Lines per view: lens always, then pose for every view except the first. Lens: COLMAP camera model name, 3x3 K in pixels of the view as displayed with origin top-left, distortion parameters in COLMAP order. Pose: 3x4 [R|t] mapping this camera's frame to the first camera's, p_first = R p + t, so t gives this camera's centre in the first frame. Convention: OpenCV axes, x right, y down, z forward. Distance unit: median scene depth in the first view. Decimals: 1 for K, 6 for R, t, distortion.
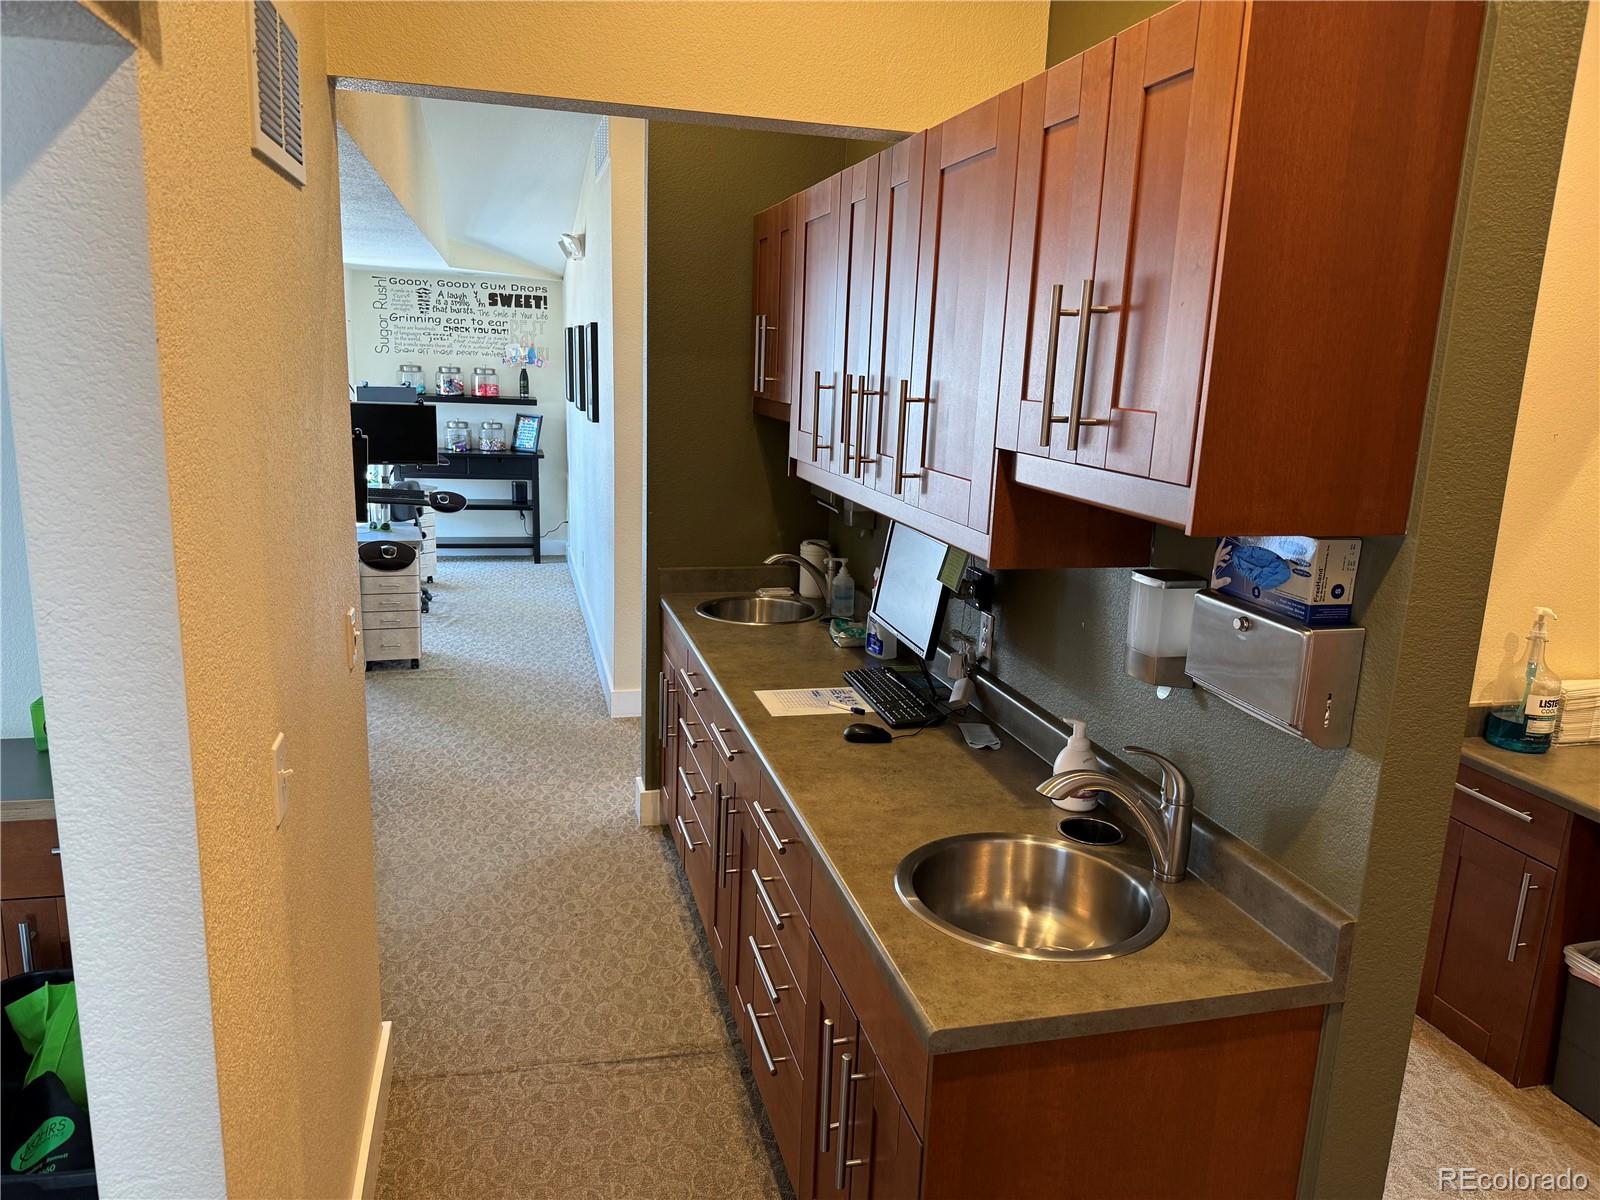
lens RADIAL K [[1133.3, 0, 812.7], [0, 1133.3, 596.6], [0, 0, 1]] dist [0.032326, -0.007157]
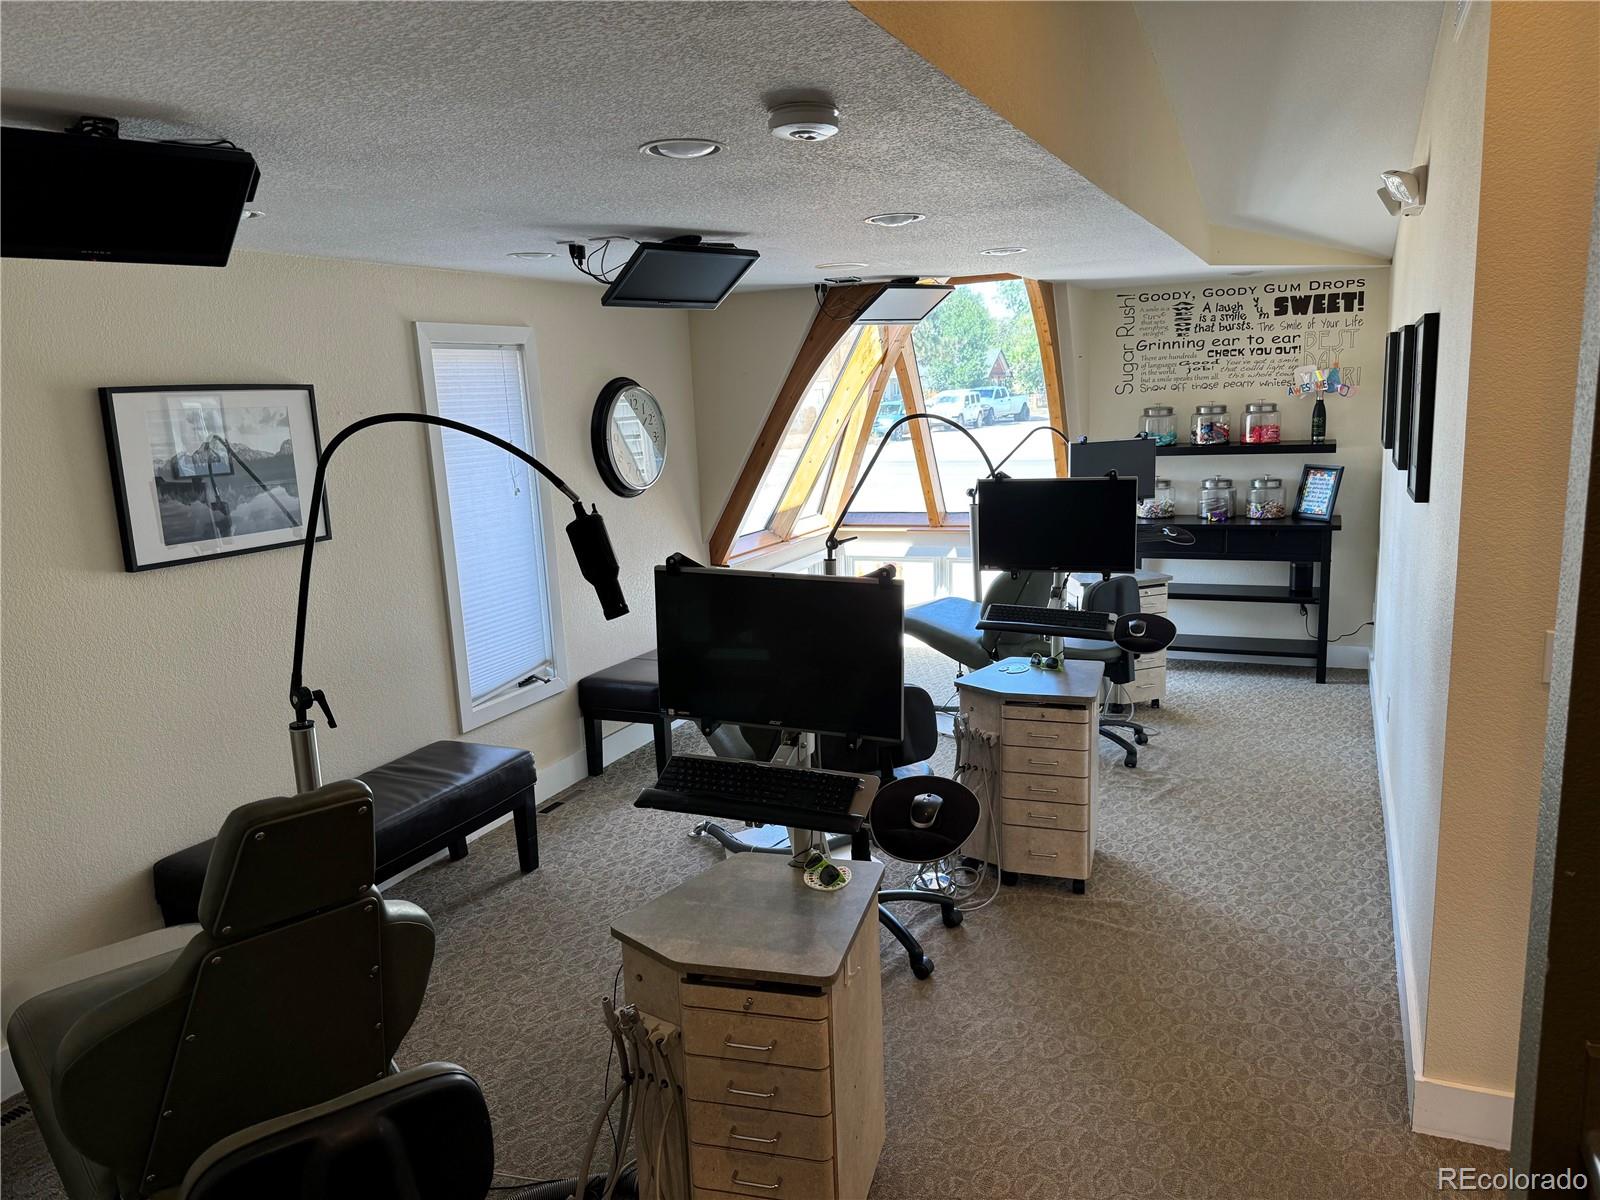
lens RADIAL K [[1133.3, 0, 817.2], [0, 1133.3, 616.9], [0, 0, 1]] dist [0.032326, -0.007157]
pose [[0.776112, 0.052759, -0.628385, -0.047274], [-0.058173, 0.998235, 0.011963, -0.059107], [0.627906, 0.027271, 0.777811, 0.270063]]
